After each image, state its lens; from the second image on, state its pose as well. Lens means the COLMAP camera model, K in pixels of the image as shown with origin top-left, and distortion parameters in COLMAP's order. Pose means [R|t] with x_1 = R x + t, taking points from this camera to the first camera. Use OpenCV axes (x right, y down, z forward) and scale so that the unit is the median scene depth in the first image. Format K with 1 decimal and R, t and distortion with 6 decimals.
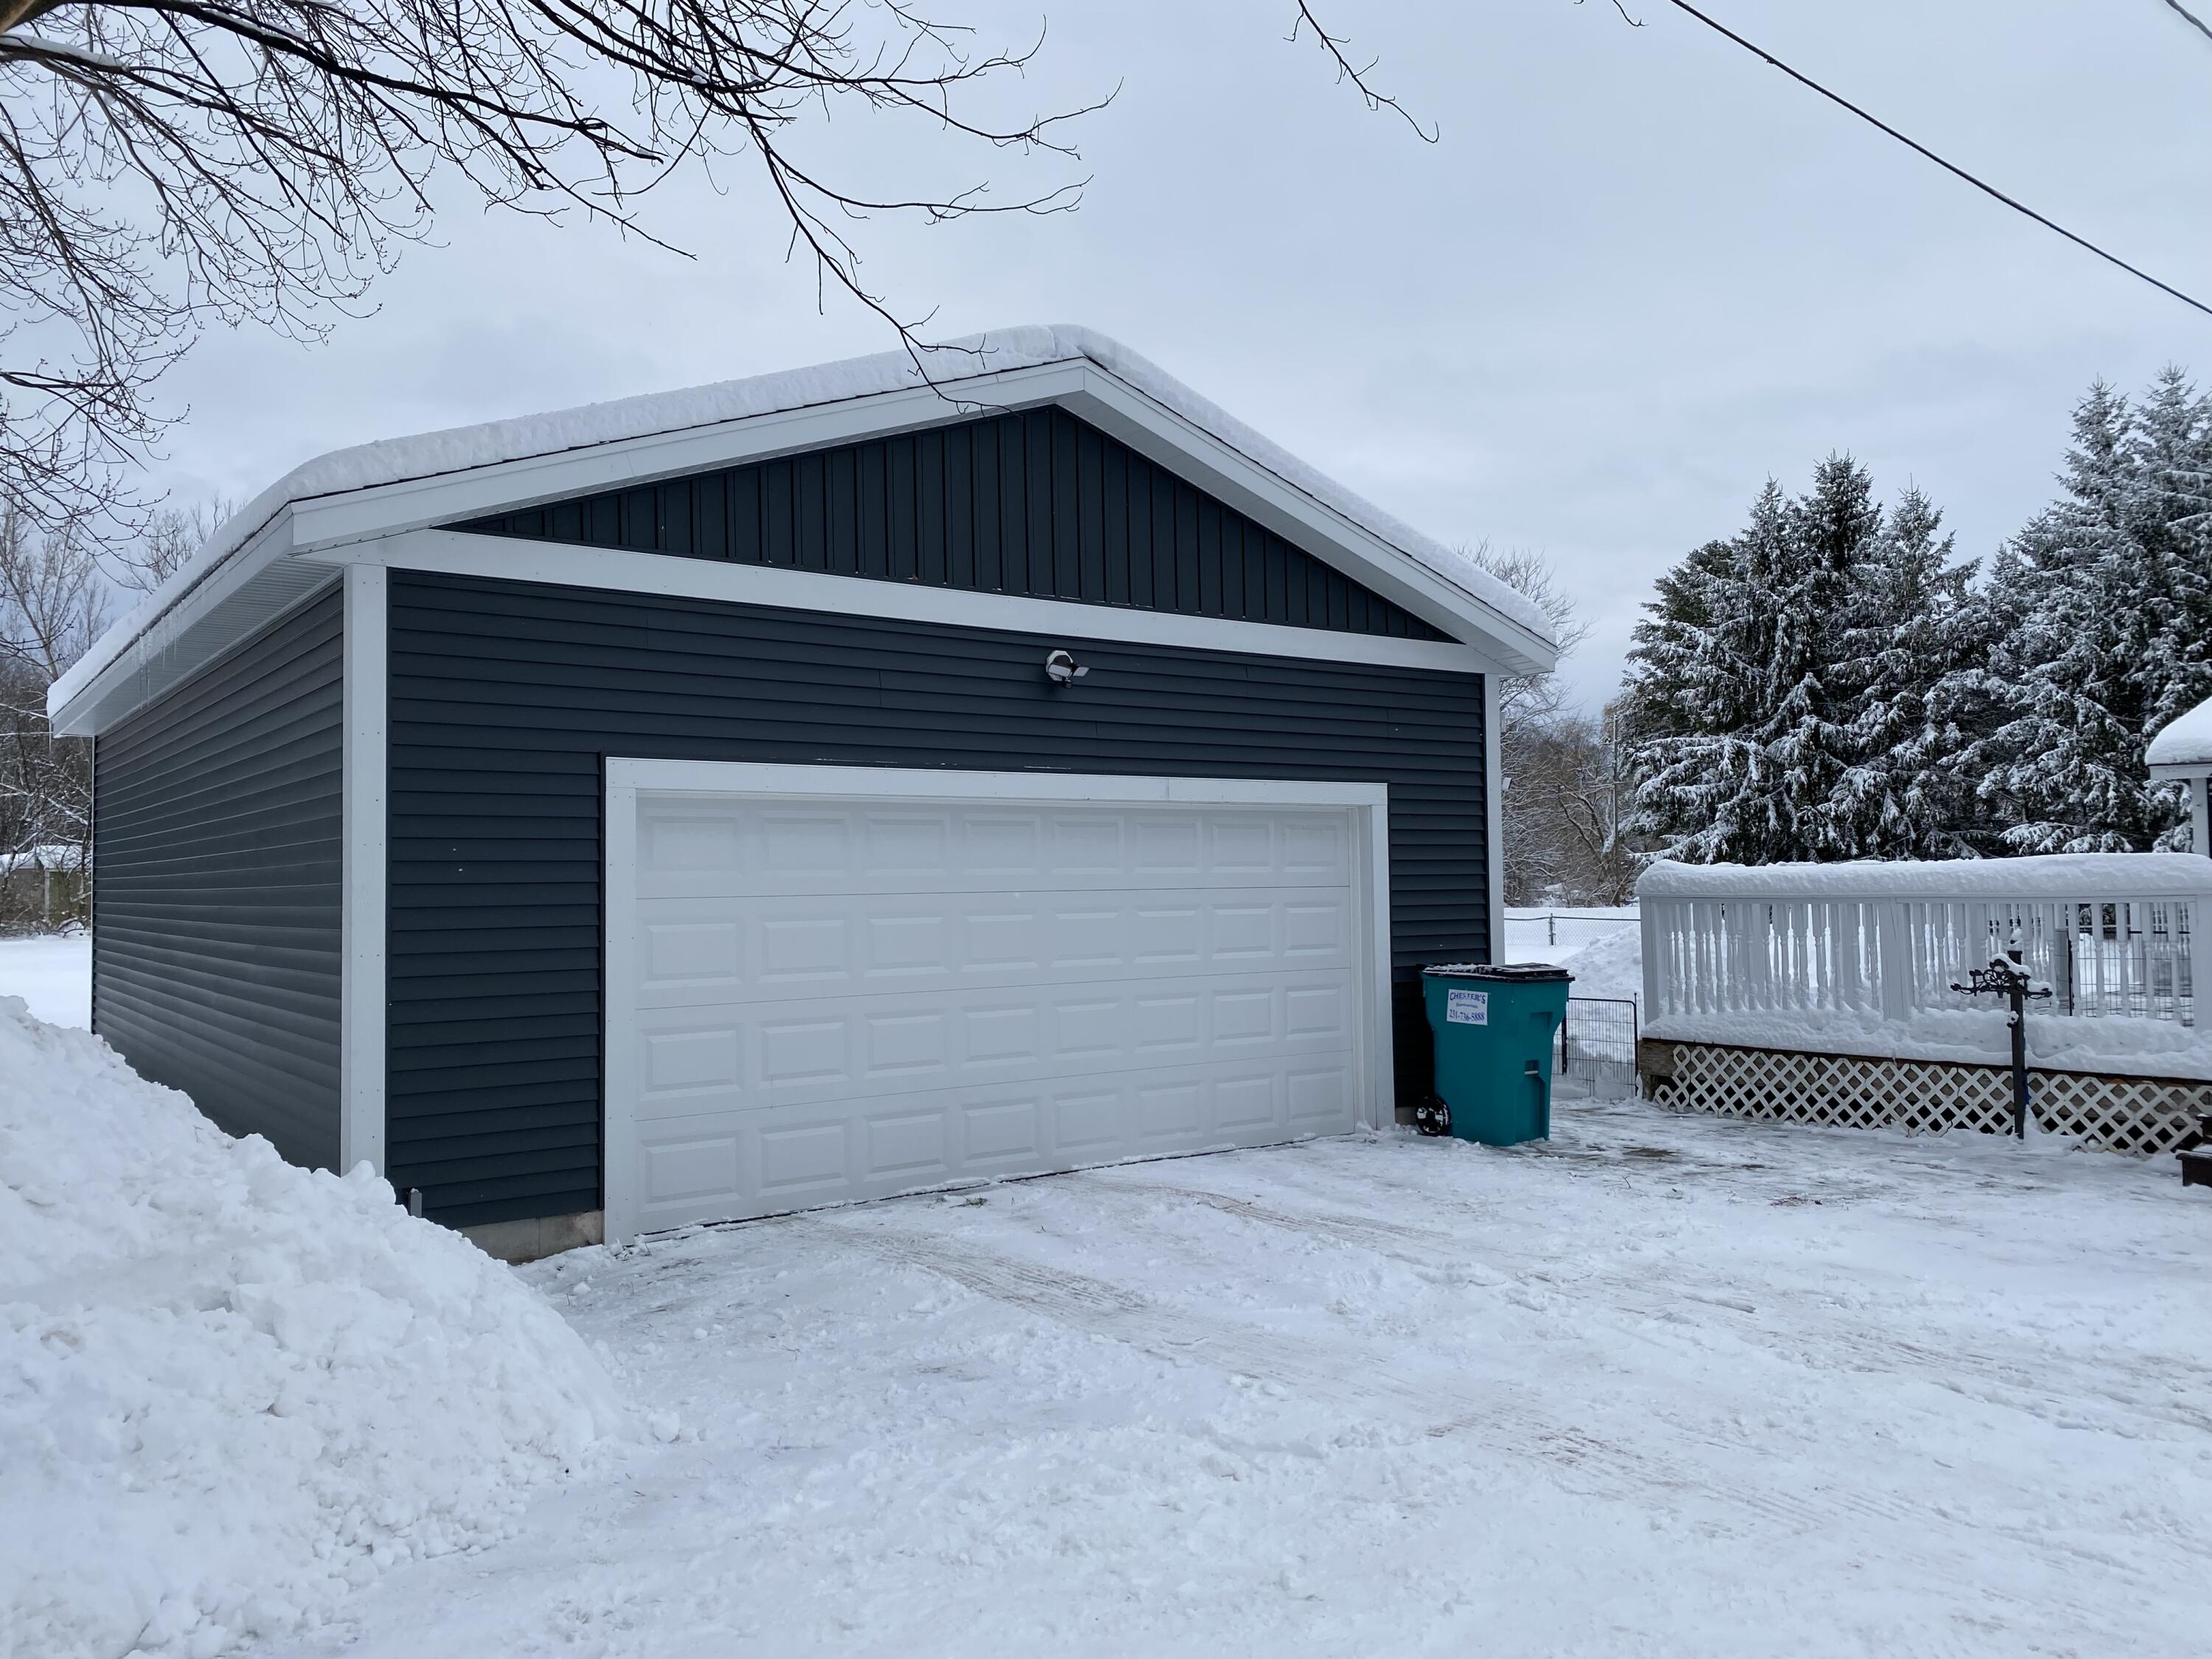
lens RADIAL K [[1647.4, 0, 1106.0], [0, 1647.4, 829.5], [0, 0, 1]] dist [0.039922, -0.002905]
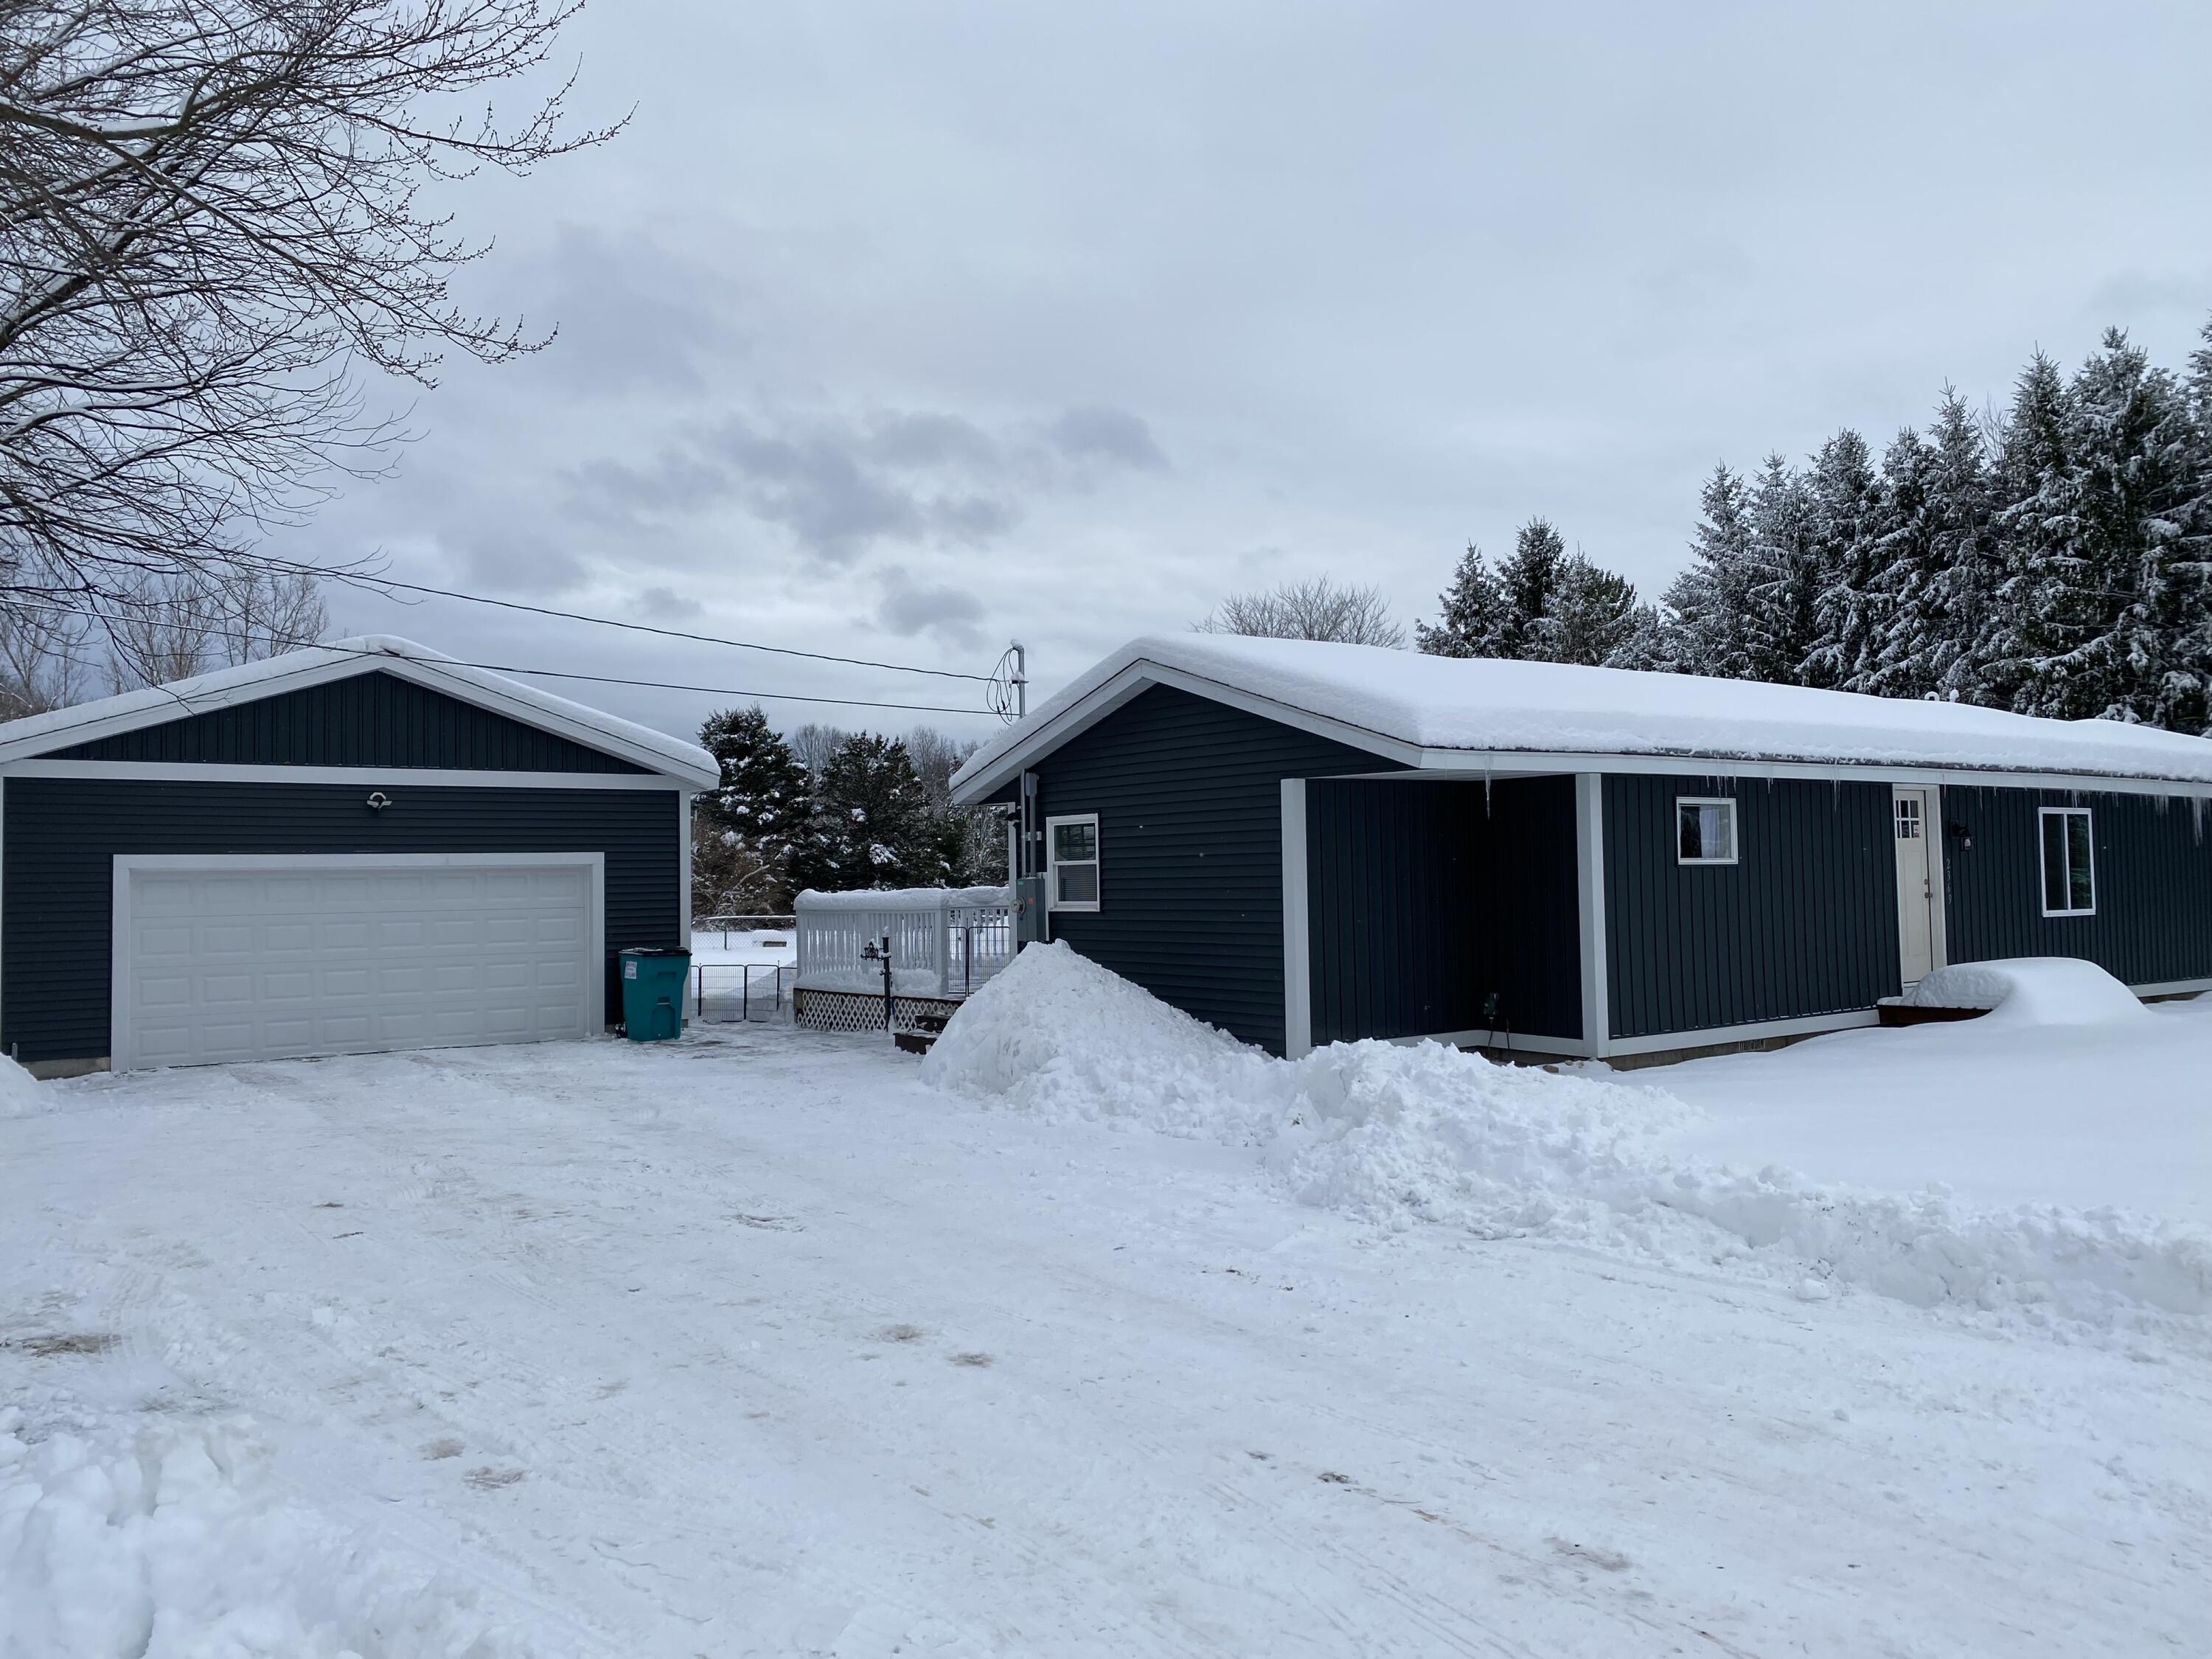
lens RADIAL K [[1685.2, 0, 1106.0], [0, 1685.2, 829.5], [0, 0, 1]] dist [0.053739, -0.058101]
pose [[0.999939, -0.007584, -0.008068, 0.762418], [0.007556, 0.999965, -0.003493, -0.042916], [0.008094, 0.003432, 0.999961, -0.930291]]
